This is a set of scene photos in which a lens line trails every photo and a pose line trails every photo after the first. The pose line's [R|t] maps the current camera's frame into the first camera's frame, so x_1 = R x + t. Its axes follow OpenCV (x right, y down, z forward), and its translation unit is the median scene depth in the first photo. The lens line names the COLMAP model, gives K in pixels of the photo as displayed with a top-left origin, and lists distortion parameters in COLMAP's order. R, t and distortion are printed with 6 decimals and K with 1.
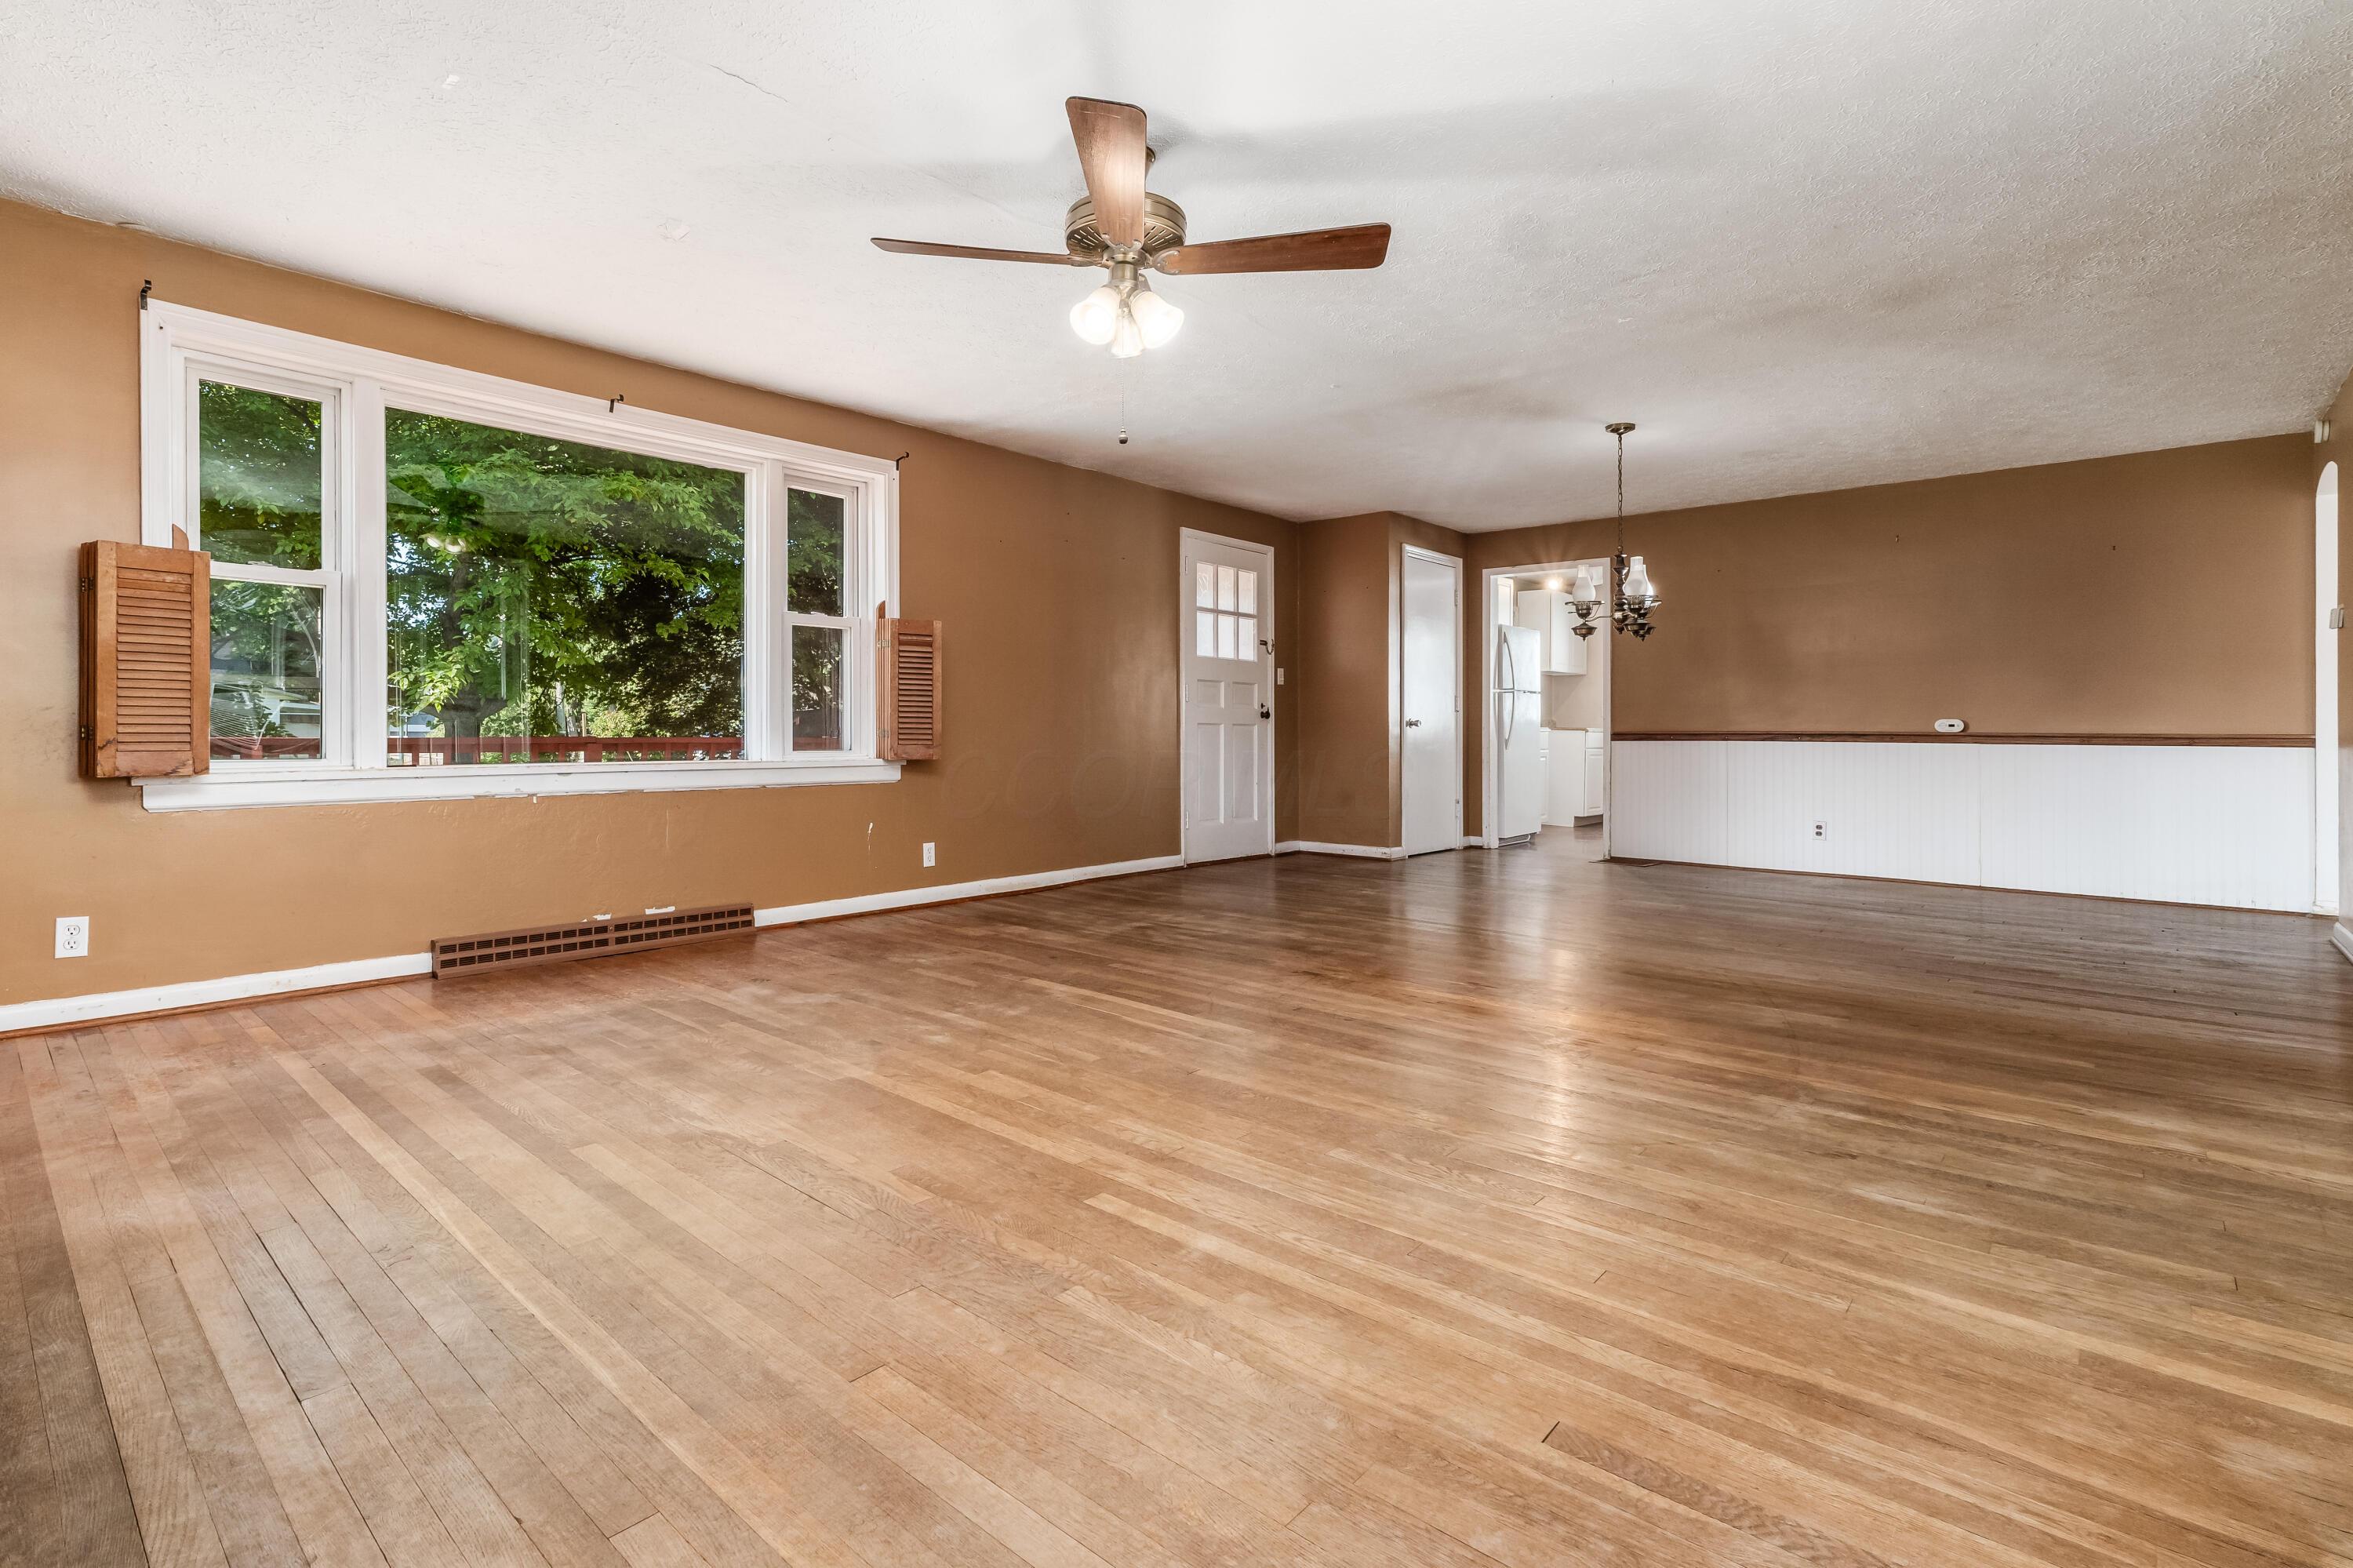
lens RADIAL K [[1099.5, 0, 1138.2], [0, 1099.5, 739.7], [0, 0, 1]] dist [0.008128, -0.001601]
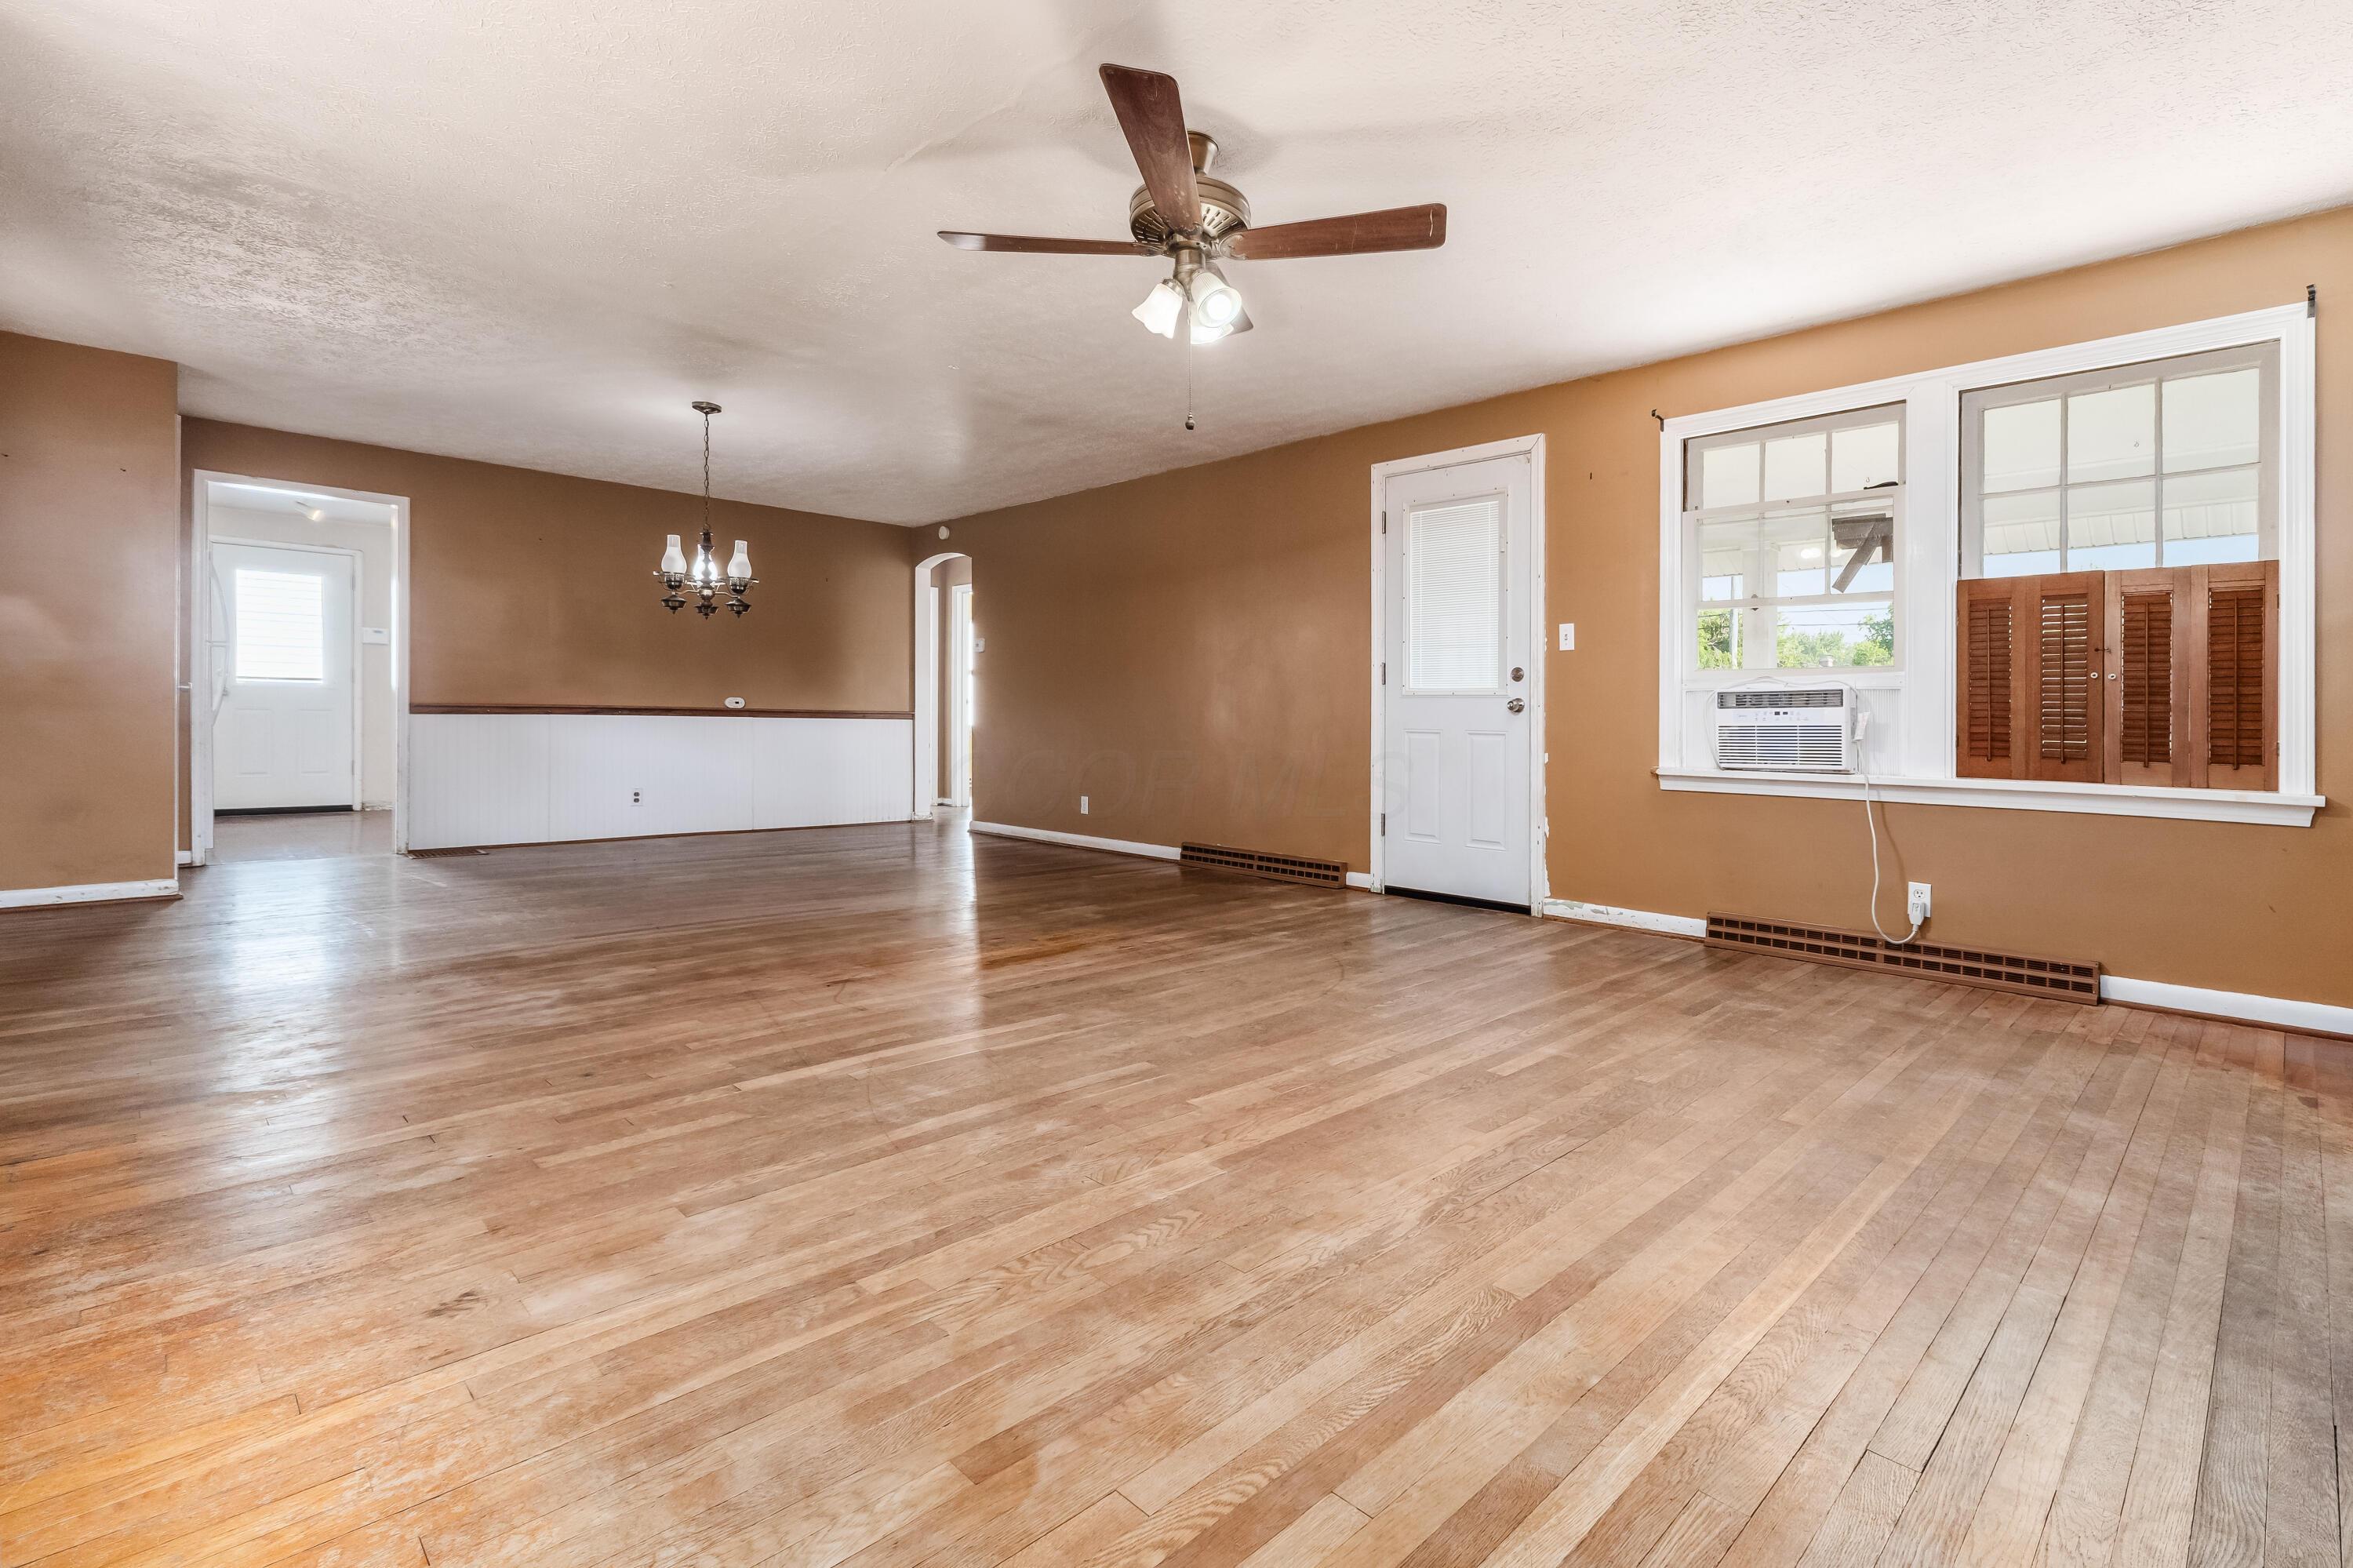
lens RADIAL K [[1099.5, 0, 1165.4], [0, 1099.5, 720.6], [0, 0, 1]] dist [0.008128, -0.001601]
pose [[0.057803, -0.005203, 0.998314, -1.243501], [-0.009586, 0.999937, 0.005767, -0.013435], [-0.998282, -0.009903, 0.057749, 1.184079]]
